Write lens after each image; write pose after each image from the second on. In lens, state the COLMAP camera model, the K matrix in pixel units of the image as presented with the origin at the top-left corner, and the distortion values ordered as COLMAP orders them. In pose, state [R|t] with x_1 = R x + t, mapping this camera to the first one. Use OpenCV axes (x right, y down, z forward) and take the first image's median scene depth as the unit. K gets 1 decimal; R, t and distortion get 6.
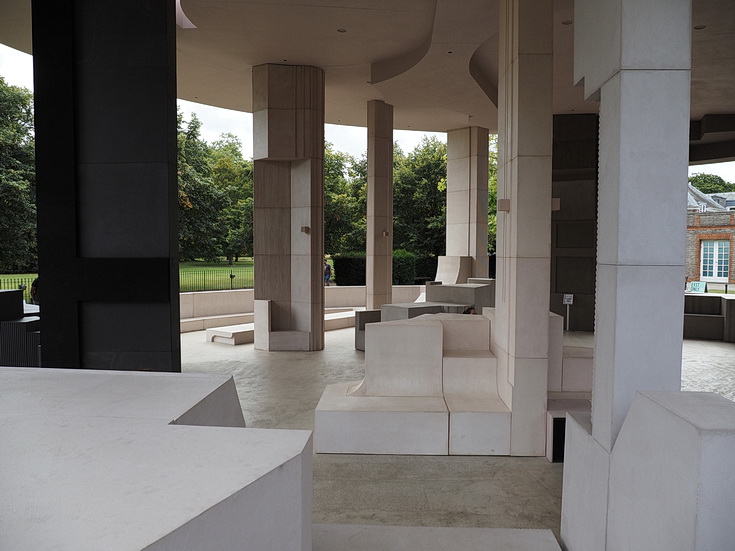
lens RADIAL K [[534.4, 0, 369.7], [0, 534.4, 278.8], [0, 0, 1]] dist [-0.054212, 0.028300]
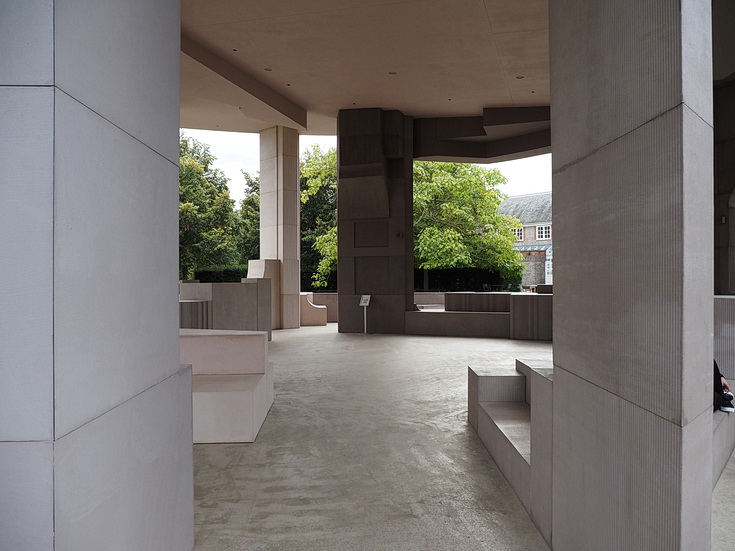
lens RADIAL K [[534.4, 0, 369.2], [0, 534.4, 274.8], [0, 0, 1]] dist [-0.054212, 0.028300]
pose [[0.995304, -0.013038, 0.095918, 0.260660], [0.018049, 0.998506, -0.051568, 0.038009], [-0.095102, 0.053057, 0.994053, 0.033628]]
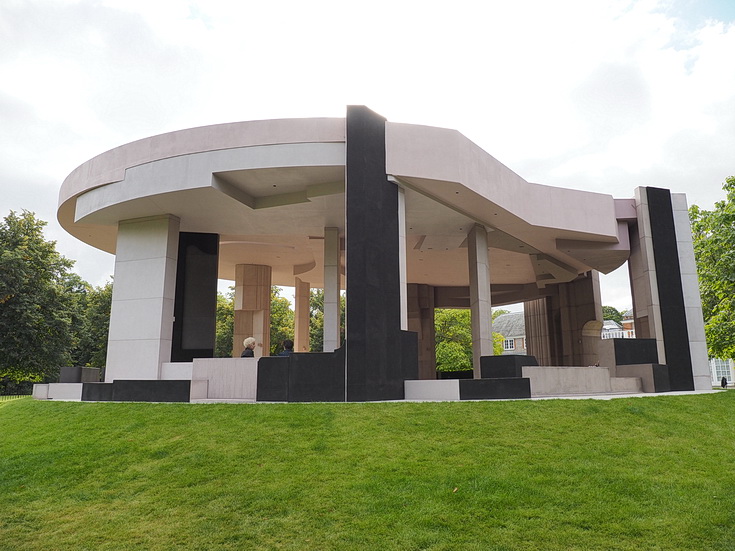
lens RADIAL K [[534.4, 0, 368.5], [0, 534.4, 274.0], [0, 0, 1]] dist [-0.054212, 0.028300]
pose [[0.996447, -0.000001, 0.084219, 0.079845], [0.021232, 0.967705, -0.251190, 0.110237], [-0.081499, 0.252086, 0.964267, -0.702929]]
